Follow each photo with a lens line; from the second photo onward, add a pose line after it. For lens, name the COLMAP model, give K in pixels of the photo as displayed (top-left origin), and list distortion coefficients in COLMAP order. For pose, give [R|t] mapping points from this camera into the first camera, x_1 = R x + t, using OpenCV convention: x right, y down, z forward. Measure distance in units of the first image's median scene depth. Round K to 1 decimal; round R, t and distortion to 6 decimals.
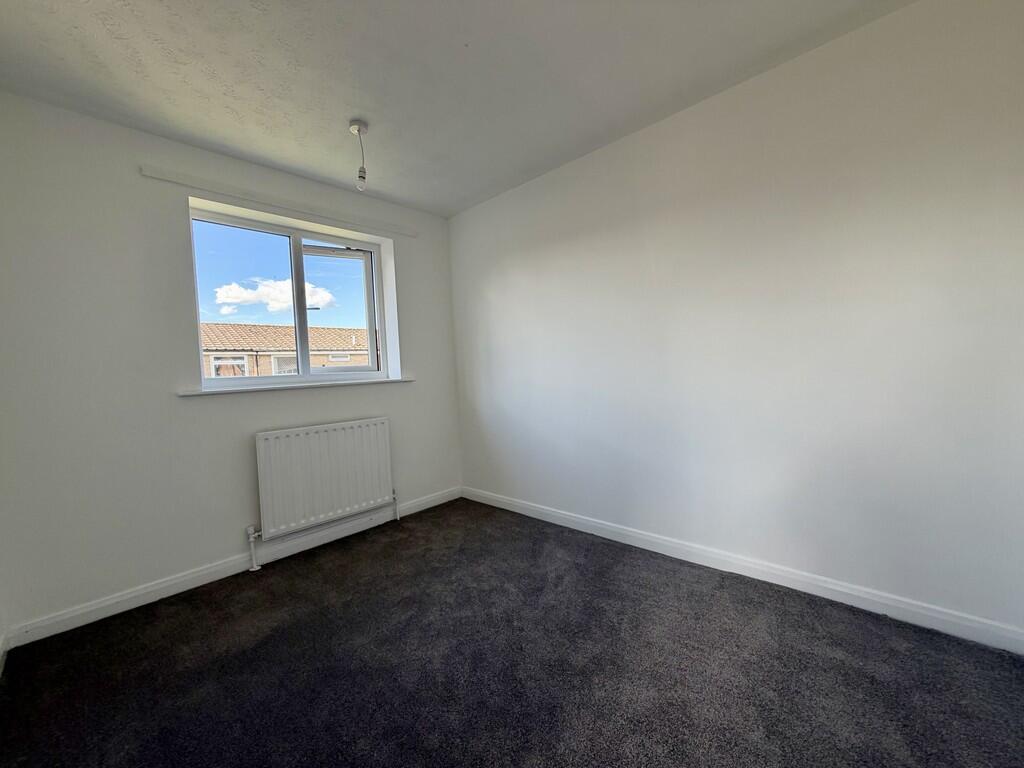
lens RADIAL K [[405.9, 0, 512.0], [0, 405.9, 384.0], [0, 0, 1]] dist [0.000797, 0.000051]
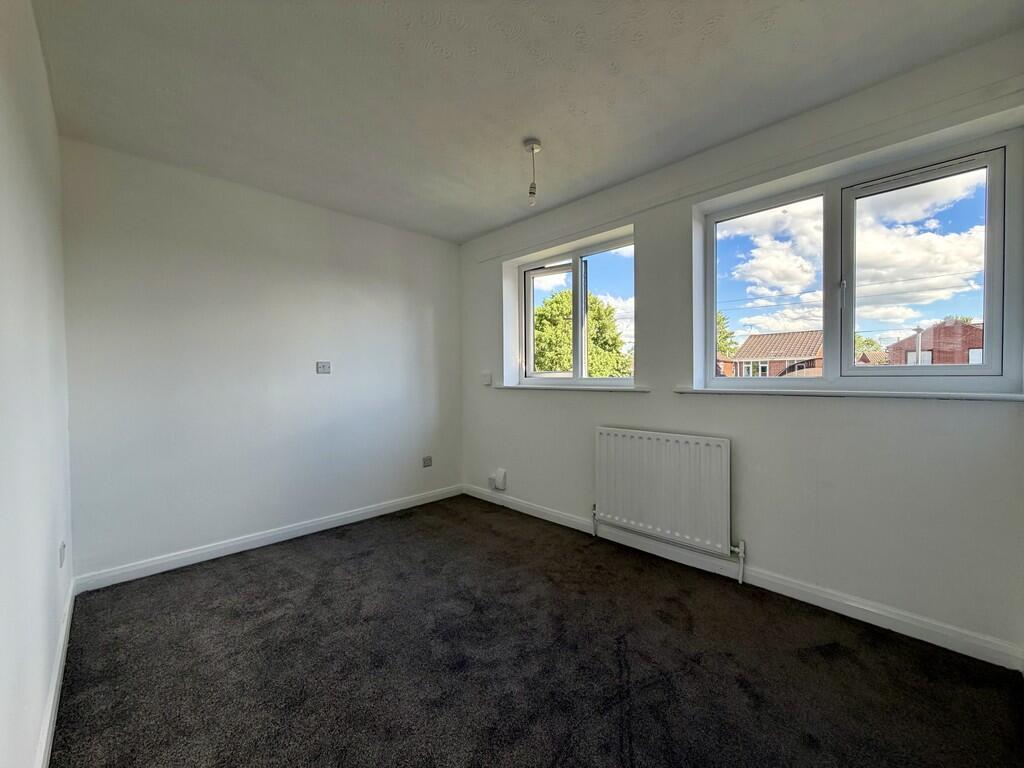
lens RADIAL K [[405.9, 0, 512.0], [0, 405.9, 384.0], [0, 0, 1]] dist [0.000797, 0.000051]
pose [[-0.013121, 0.055575, -0.998368, 0.543586], [-0.045905, 0.997368, 0.056122, -0.054865], [0.998860, 0.046566, -0.010535, 0.747305]]
